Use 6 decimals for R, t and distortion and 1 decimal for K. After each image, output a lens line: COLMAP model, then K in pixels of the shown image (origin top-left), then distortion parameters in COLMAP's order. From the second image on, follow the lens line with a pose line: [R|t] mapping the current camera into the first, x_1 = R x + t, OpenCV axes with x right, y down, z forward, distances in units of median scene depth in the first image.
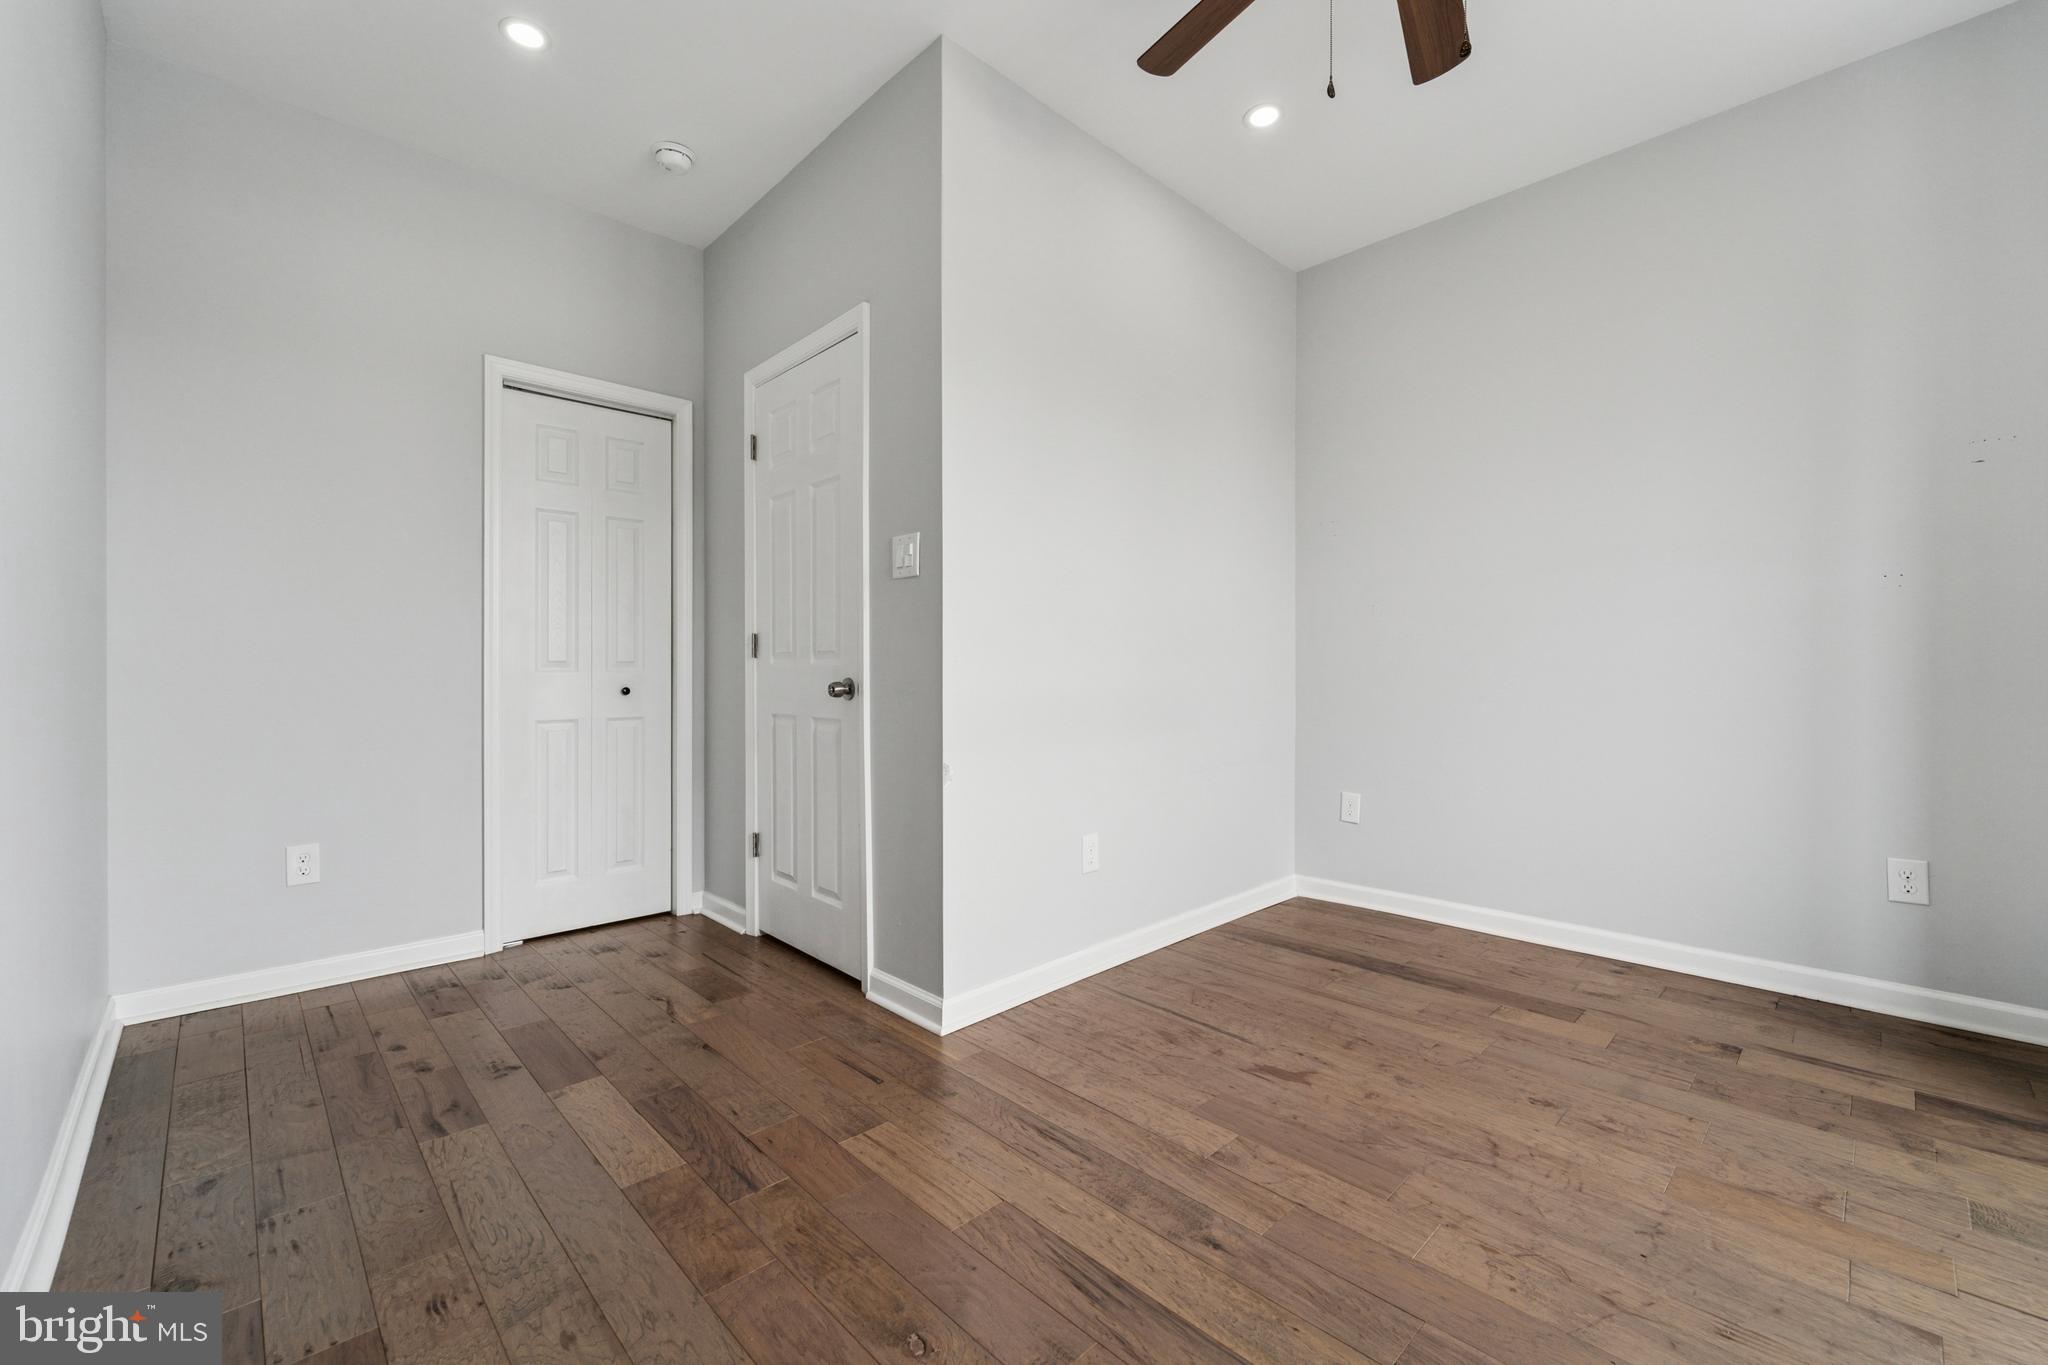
lens RADIAL K [[830.2, 0, 1020.5], [0, 830.2, 670.1], [0, 0, 1]] dist [-0.008060, -0.000986]
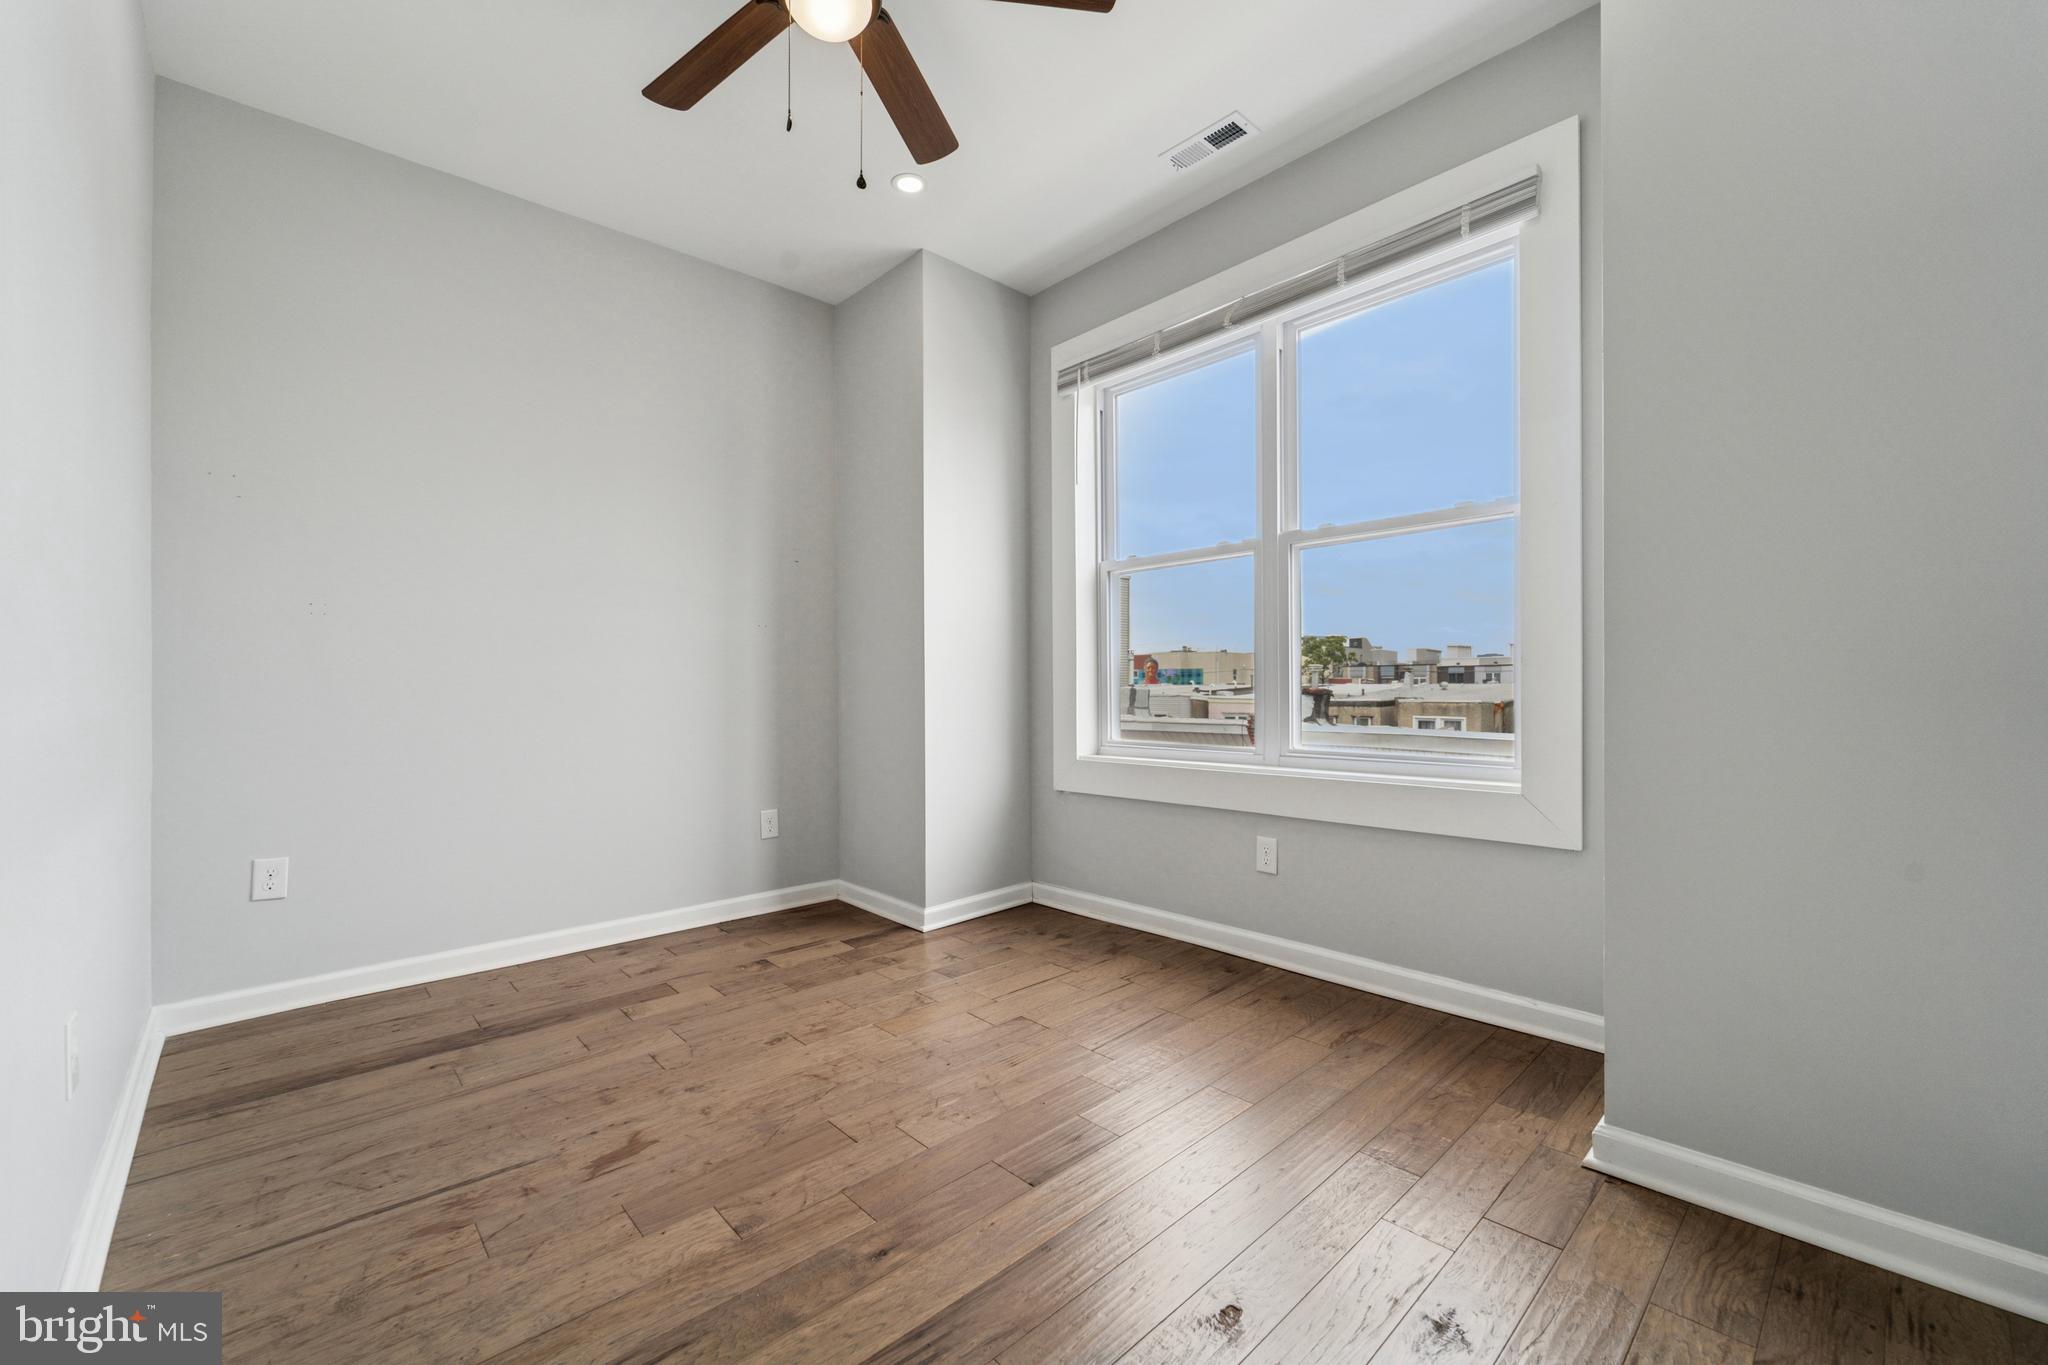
lens RADIAL K [[830.2, 0, 1021.1], [0, 830.2, 689.0], [0, 0, 1]] dist [-0.008060, -0.000986]
pose [[0.014355, -0.000820, 0.999897, -0.487920], [0.008231, 0.999966, 0.000702, 0.006717], [-0.999863, 0.008220, 0.014361, 0.516690]]
